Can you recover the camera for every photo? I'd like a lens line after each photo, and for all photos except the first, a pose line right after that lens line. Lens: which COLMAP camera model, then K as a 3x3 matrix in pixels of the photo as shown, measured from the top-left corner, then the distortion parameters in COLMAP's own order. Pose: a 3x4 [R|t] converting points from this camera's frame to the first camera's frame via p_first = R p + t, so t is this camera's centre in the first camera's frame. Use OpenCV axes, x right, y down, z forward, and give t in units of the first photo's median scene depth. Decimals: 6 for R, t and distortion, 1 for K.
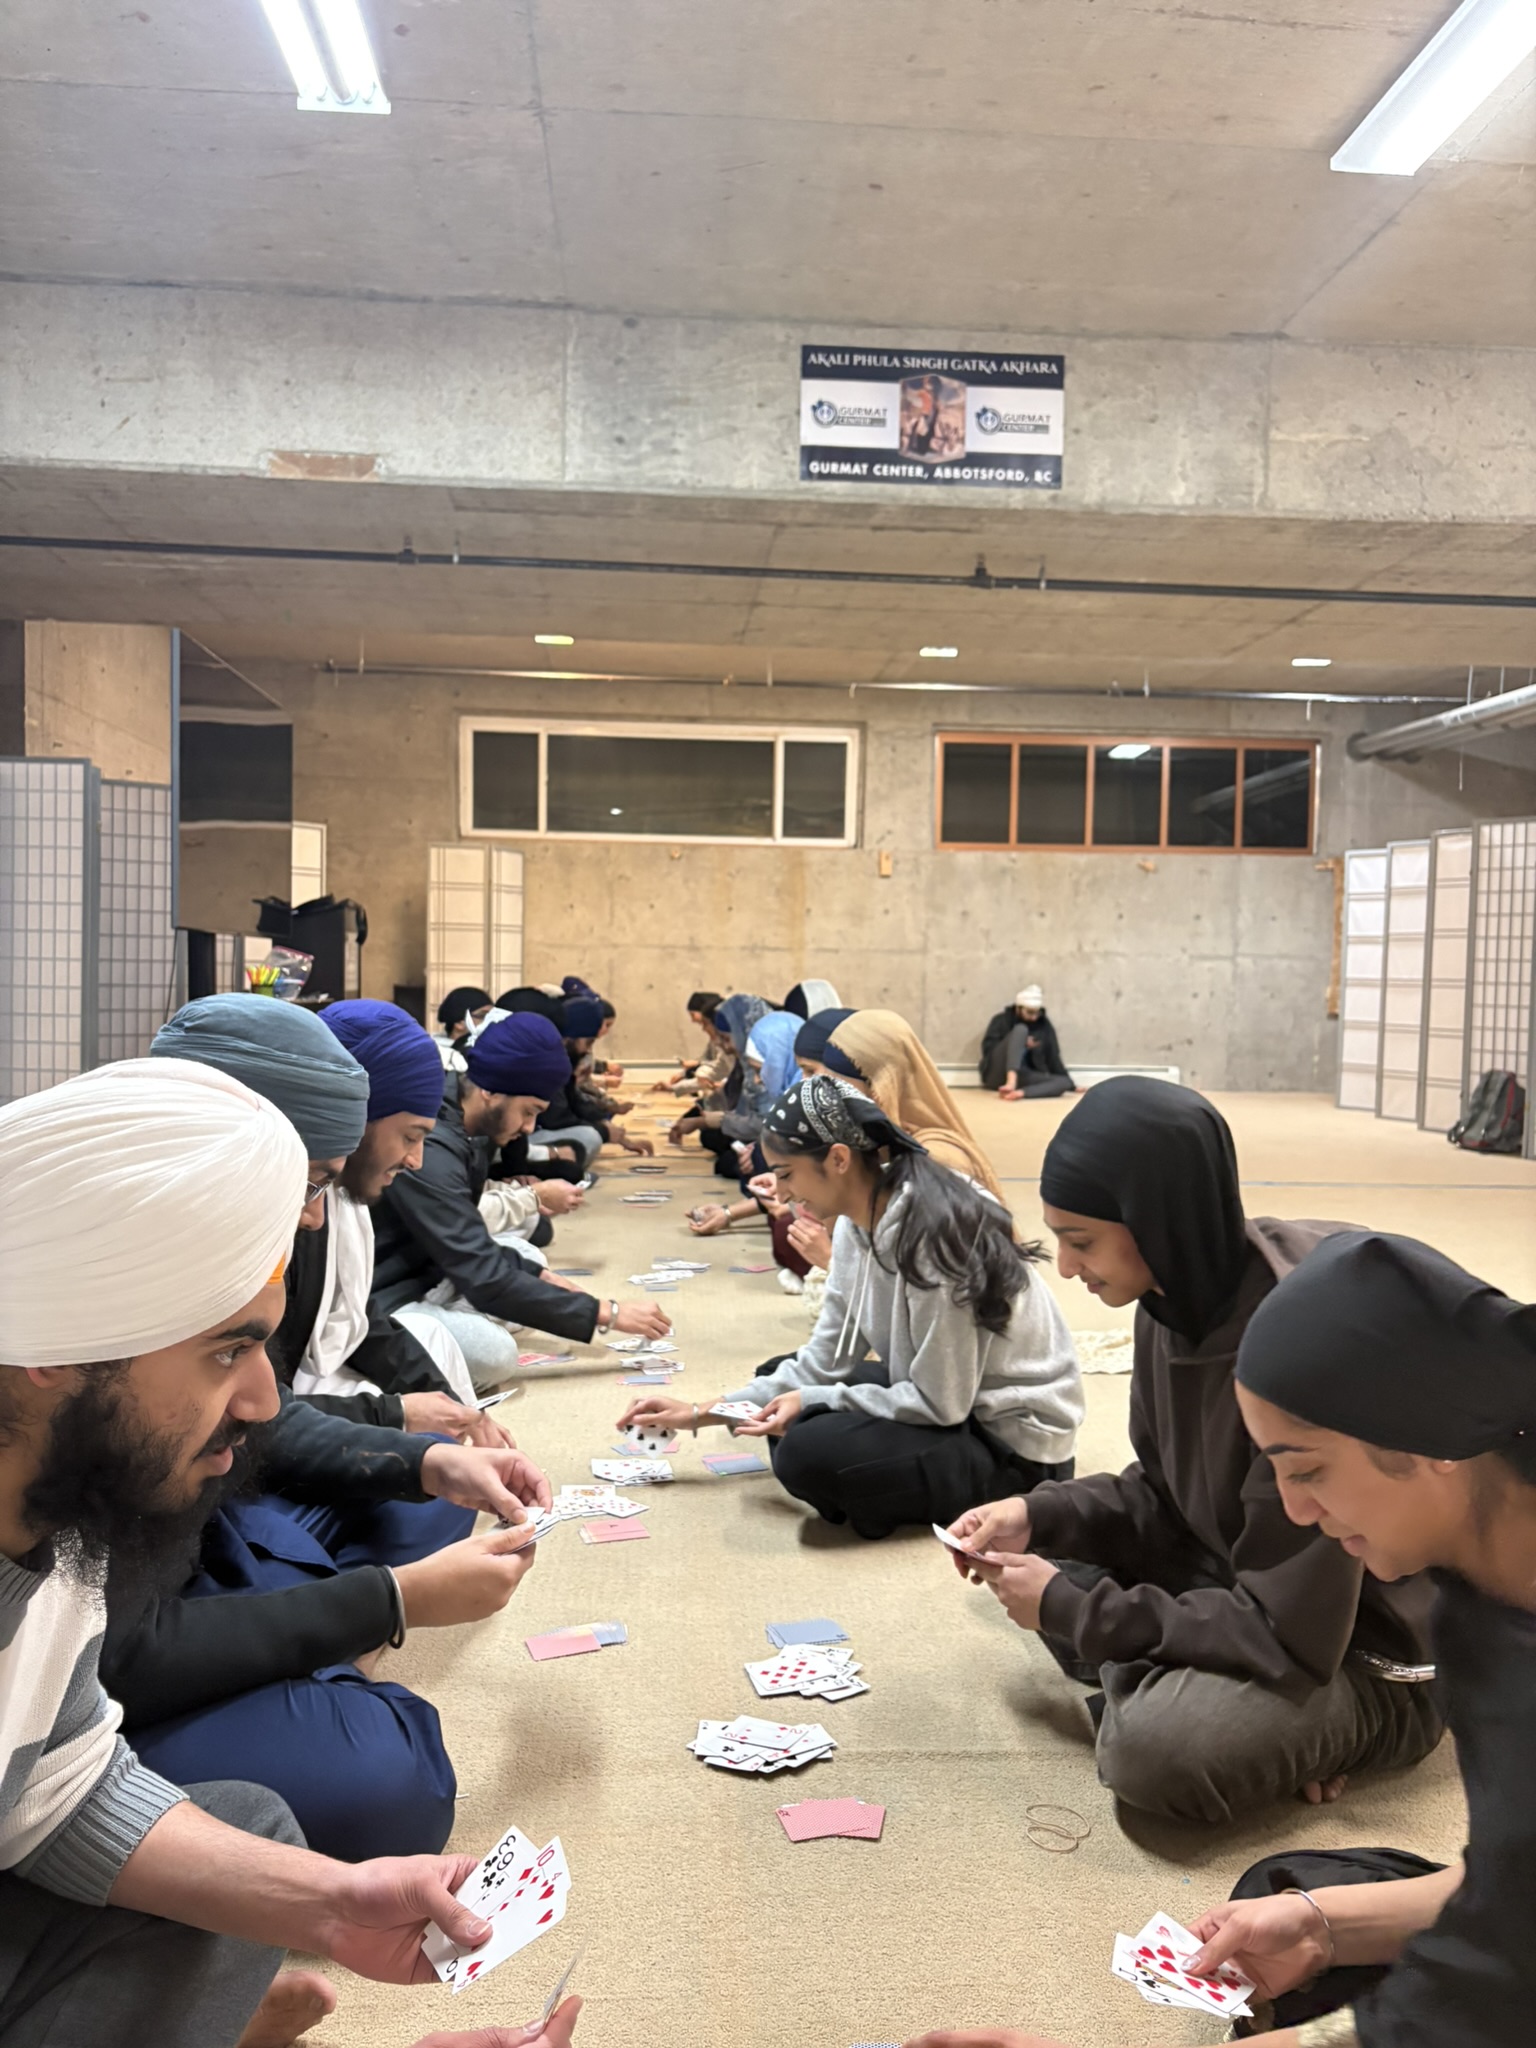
lens RADIAL K [[1545.4, 0, 768.6], [0, 1545.4, 1053.3], [0, 0, 1]] dist [0.036926, -0.040196]
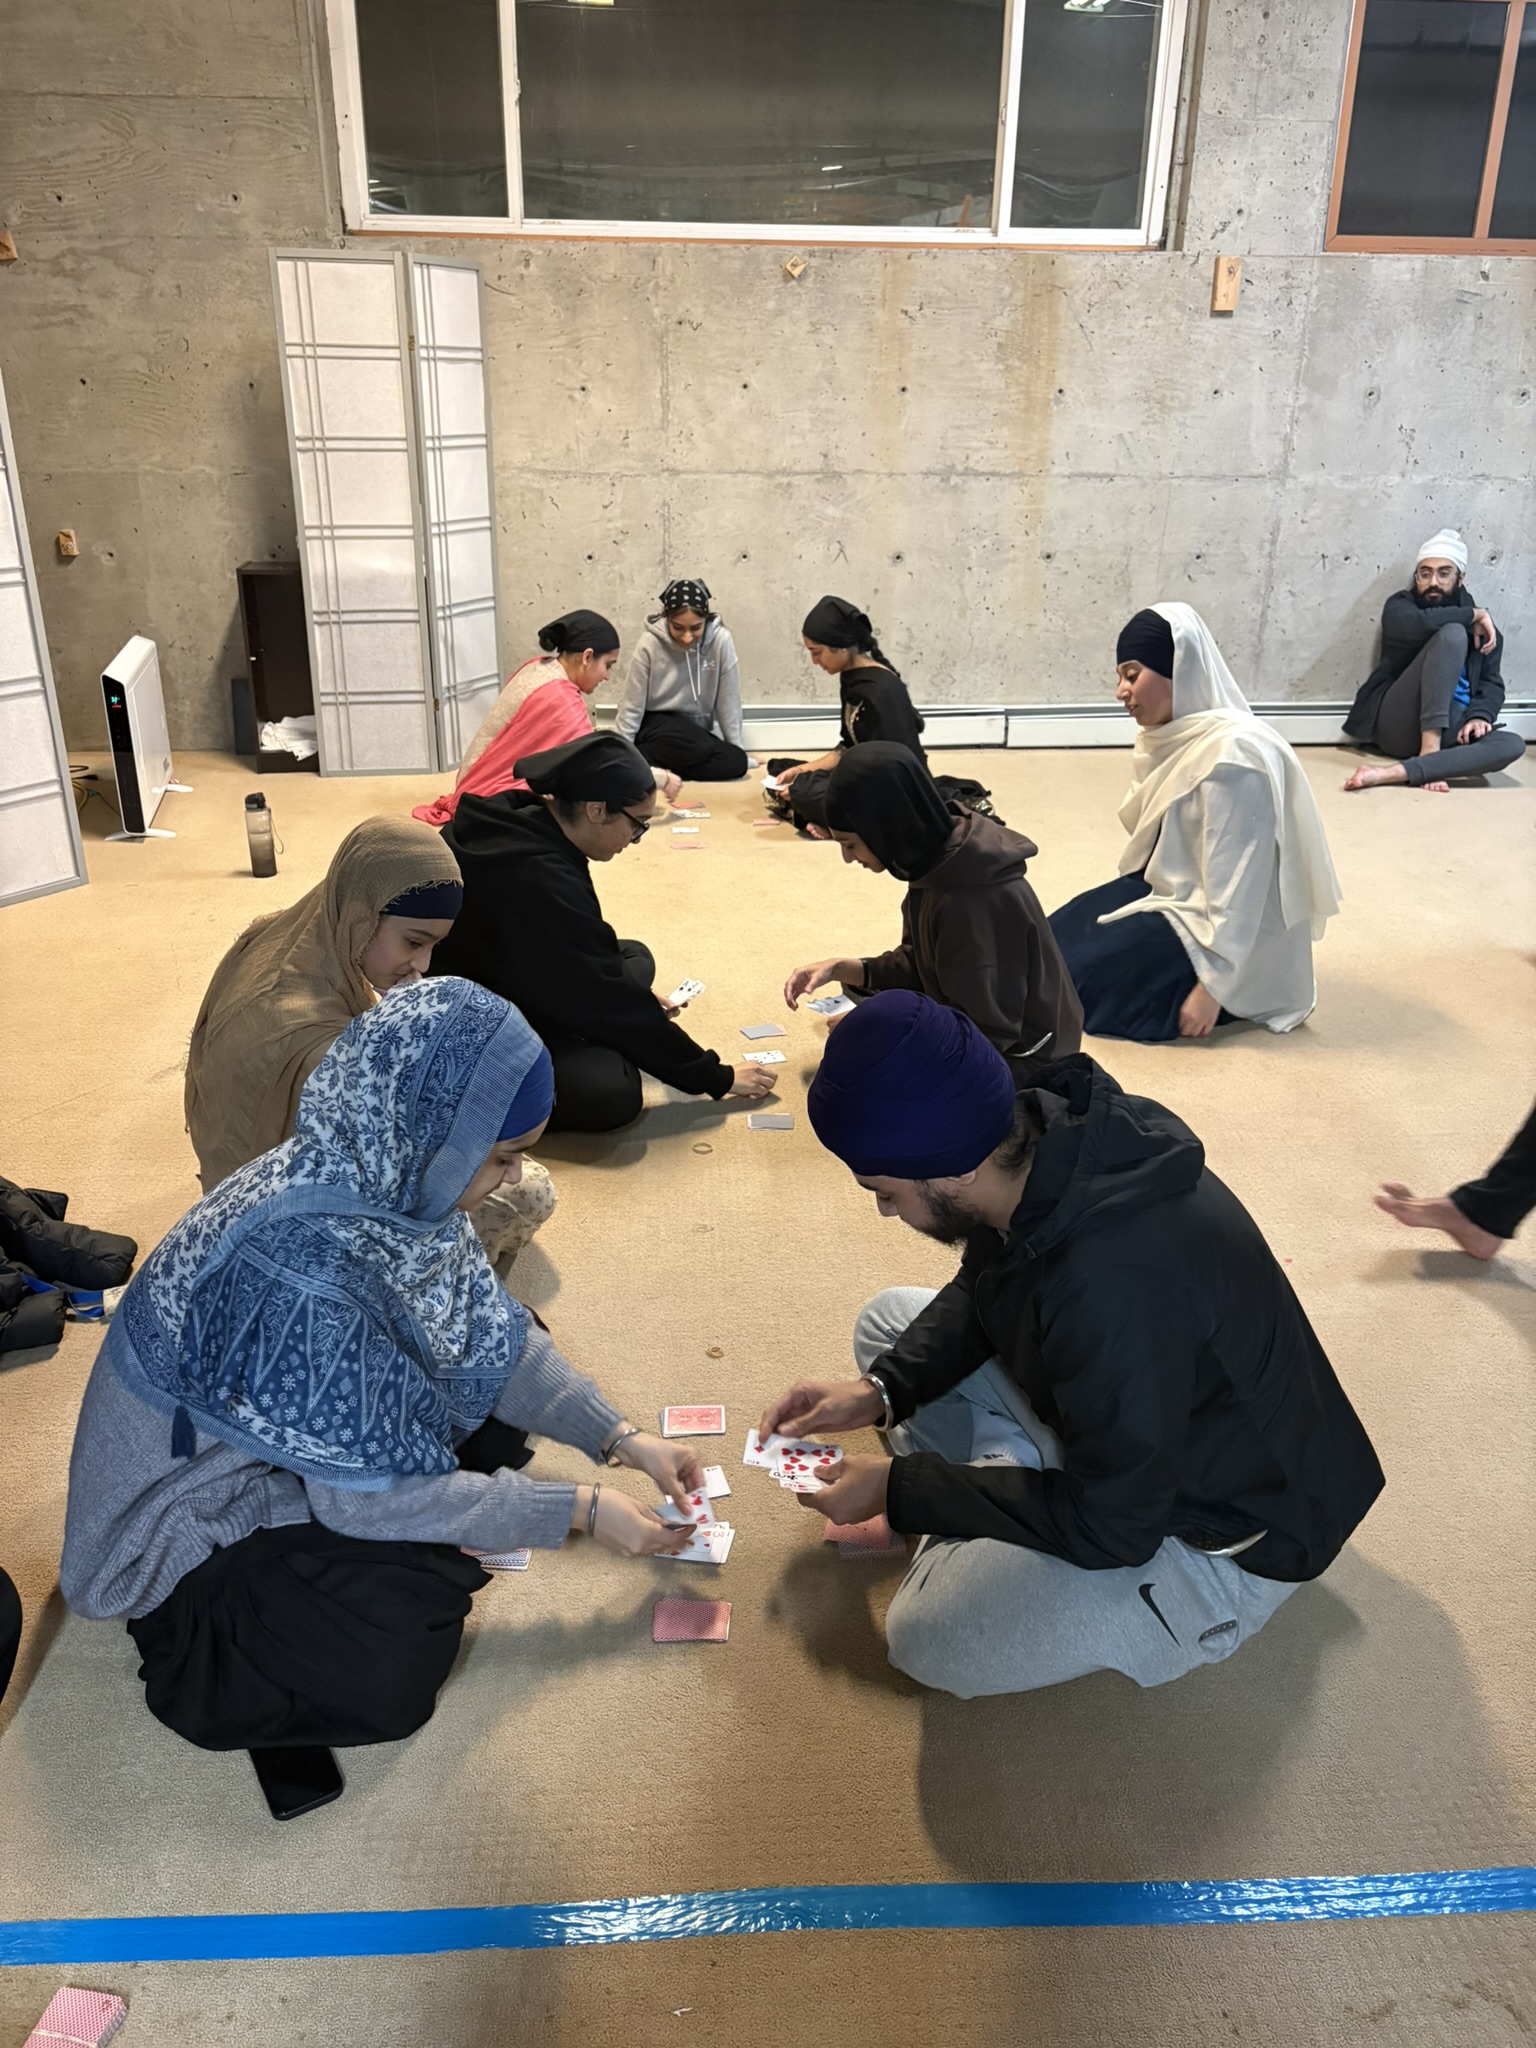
lens RADIAL K [[1545.4, 0, 752.6], [0, 1545.4, 1024.5], [0, 0, 1]] dist [0.036926, -0.040196]
pose [[0.999937, -0.002992, -0.010802, -0.068735], [0.006443, 0.942039, 0.335441, -0.069285], [0.009172, -0.335490, 0.941999, 0.462907]]
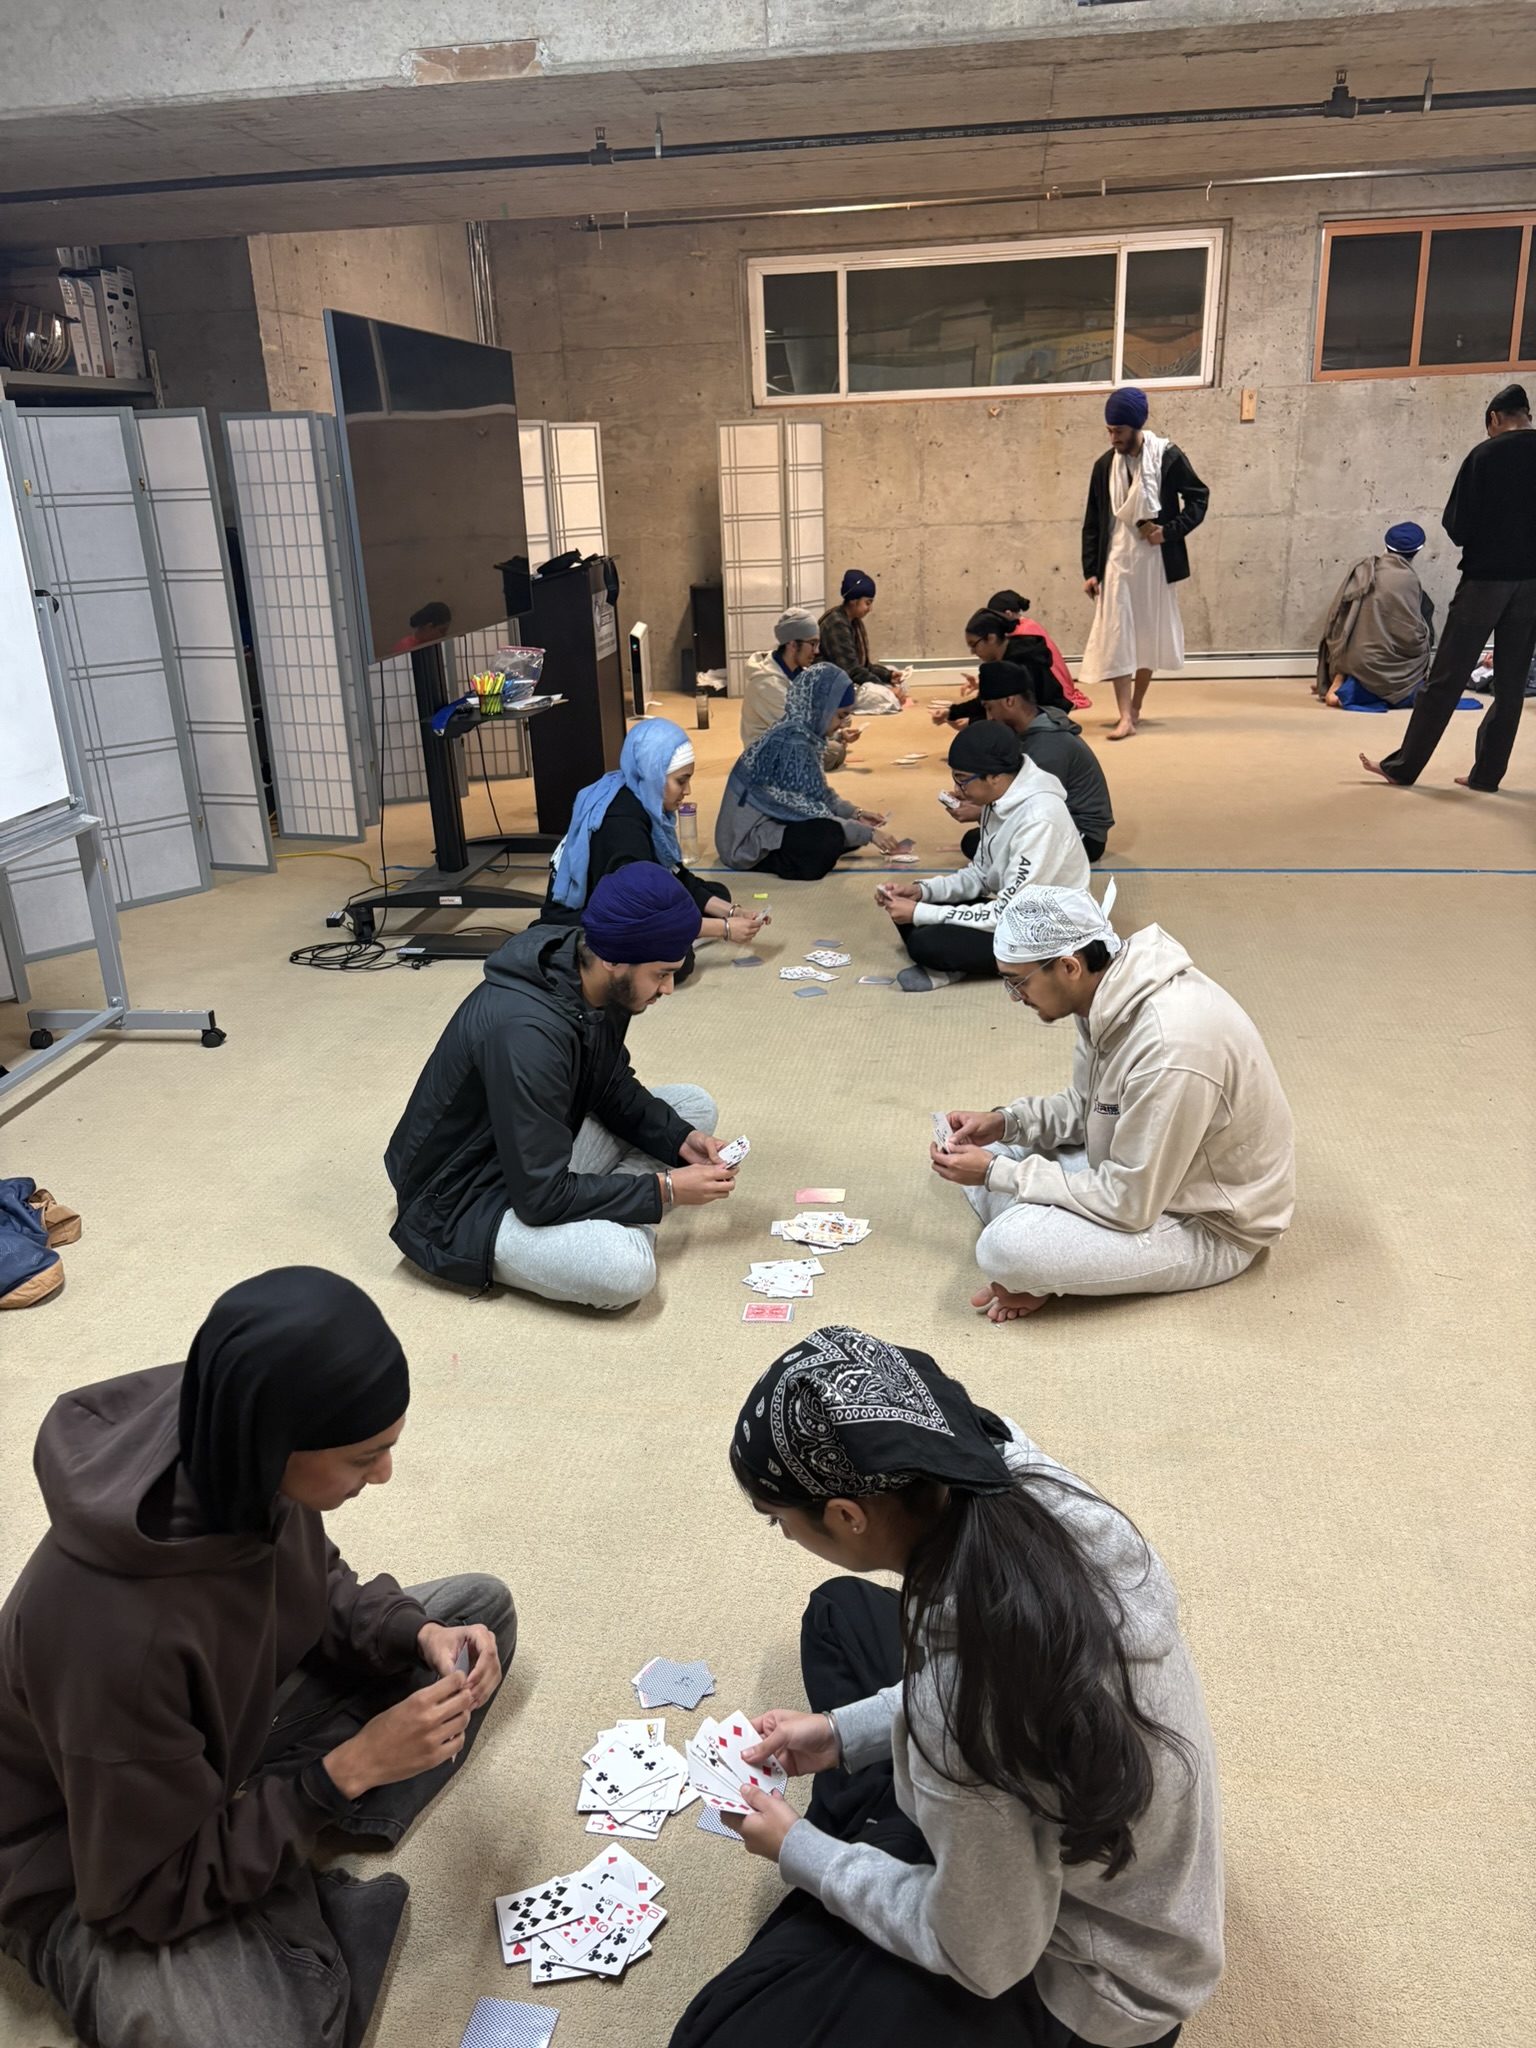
lens RADIAL K [[1545.4, 0, 771.2], [0, 1545.4, 1037.1], [0, 0, 1]] dist [0.036926, -0.040196]
pose [[0.972832, 0.027899, -0.229825, 0.027733], [0.042208, 0.954702, 0.294554, -0.055039], [0.227633, -0.296252, 0.927587, 0.057630]]
